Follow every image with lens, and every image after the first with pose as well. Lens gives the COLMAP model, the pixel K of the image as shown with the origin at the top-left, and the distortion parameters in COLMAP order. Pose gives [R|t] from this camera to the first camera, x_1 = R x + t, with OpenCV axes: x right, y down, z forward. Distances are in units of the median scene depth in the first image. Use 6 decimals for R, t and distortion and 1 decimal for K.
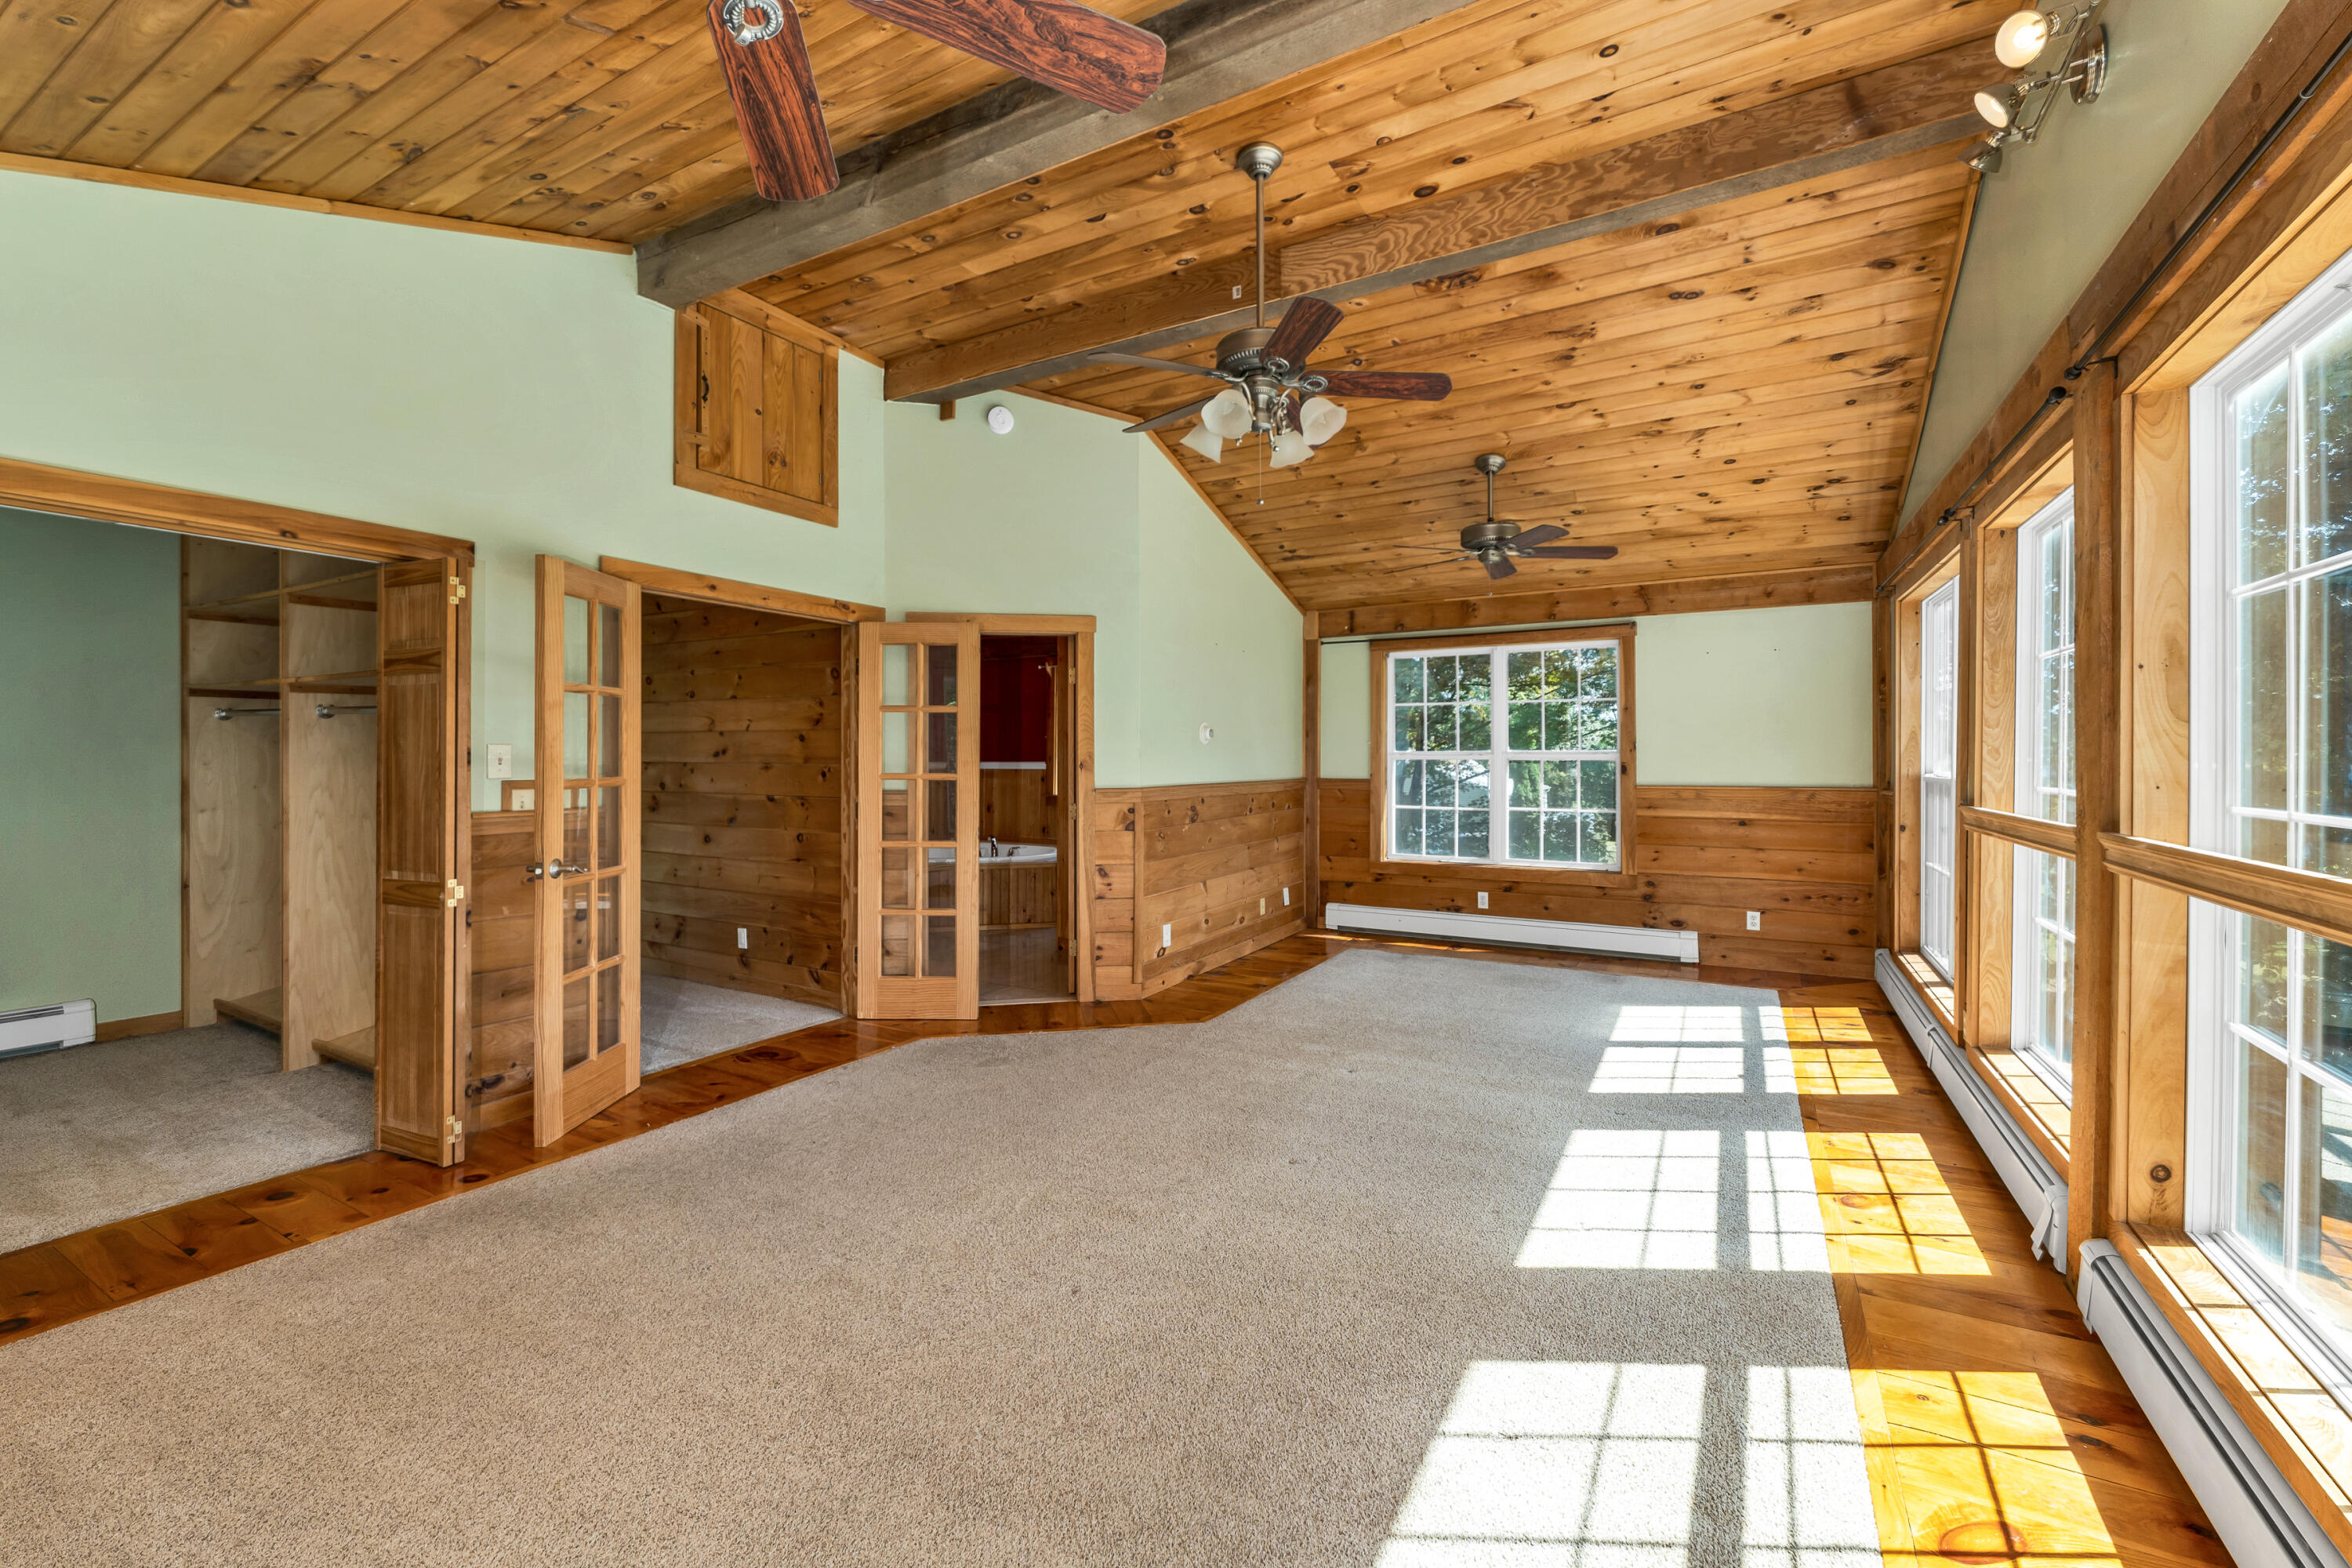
lens RADIAL K [[967.4, 0, 1161.1], [0, 967.4, 761.8], [0, 0, 1]] dist [0.002825, 0.000327]
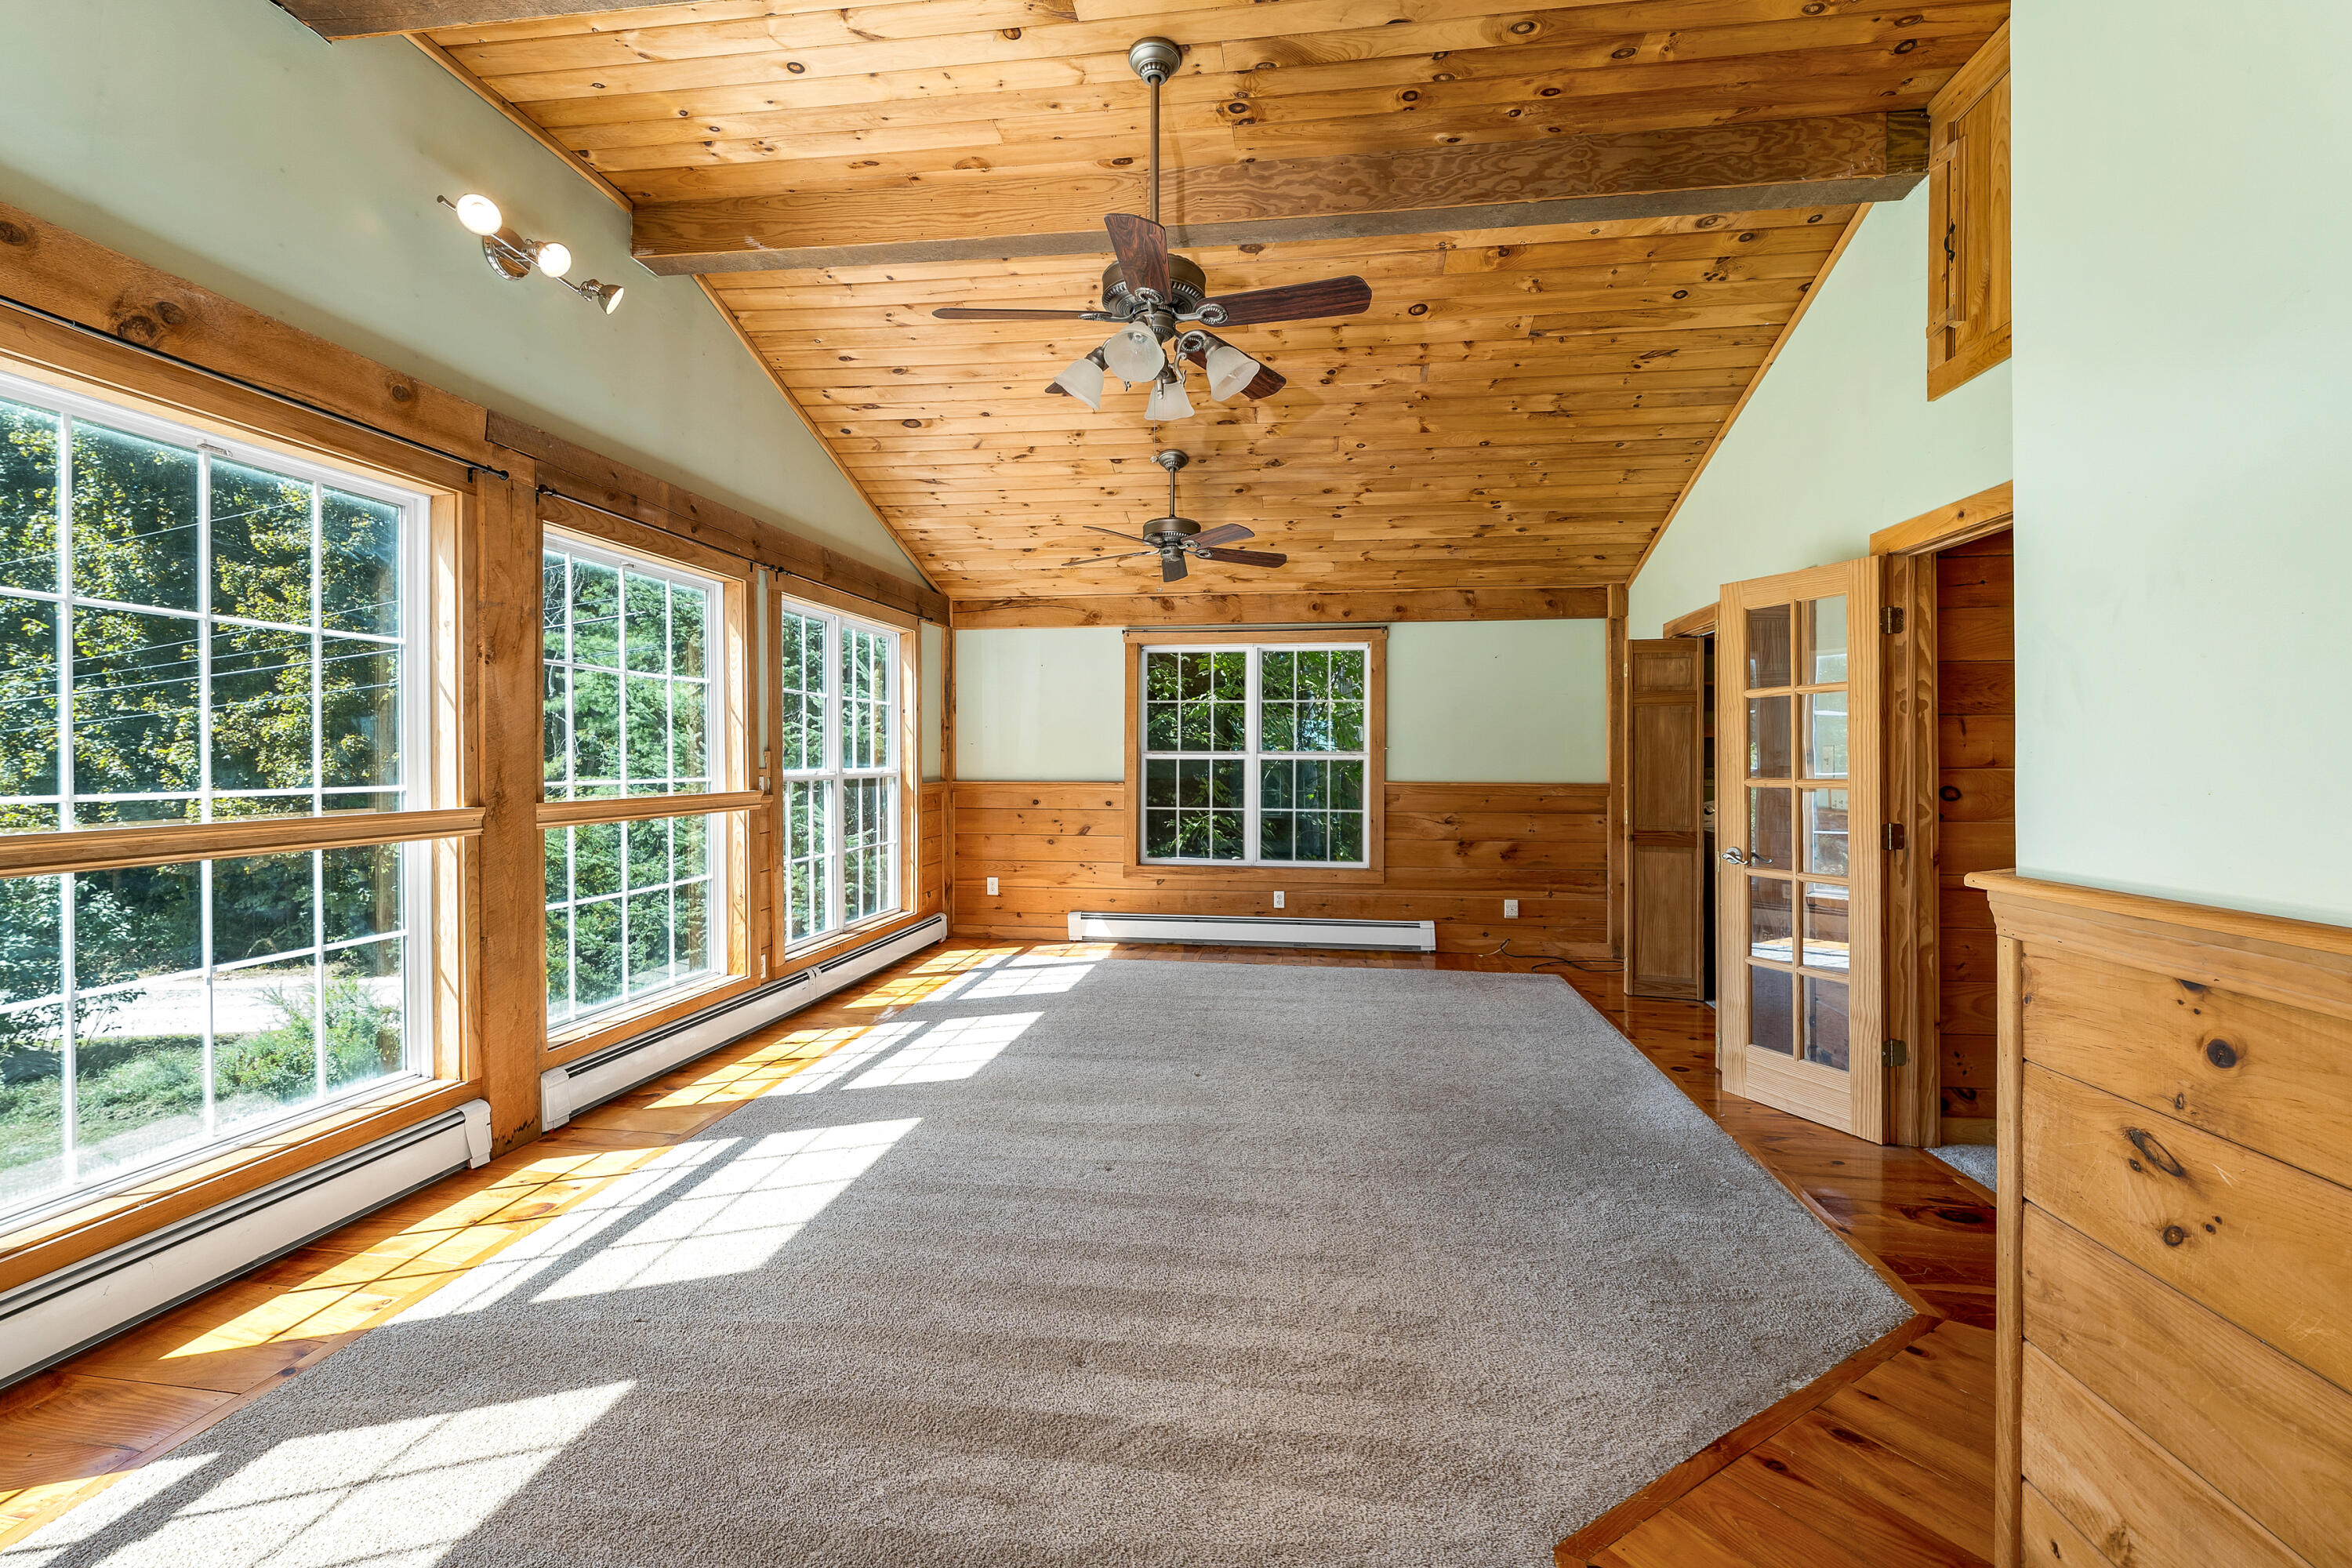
lens RADIAL K [[967.4, 0, 1172.6], [0, 967.4, 766.9], [0, 0, 1]] dist [0.002825, 0.000327]
pose [[-0.923871, 0.000849, -0.382702, 0.507604], [-0.005607, 0.999860, 0.015752, -0.008293], [0.382662, 0.016698, -0.923738, 2.169234]]
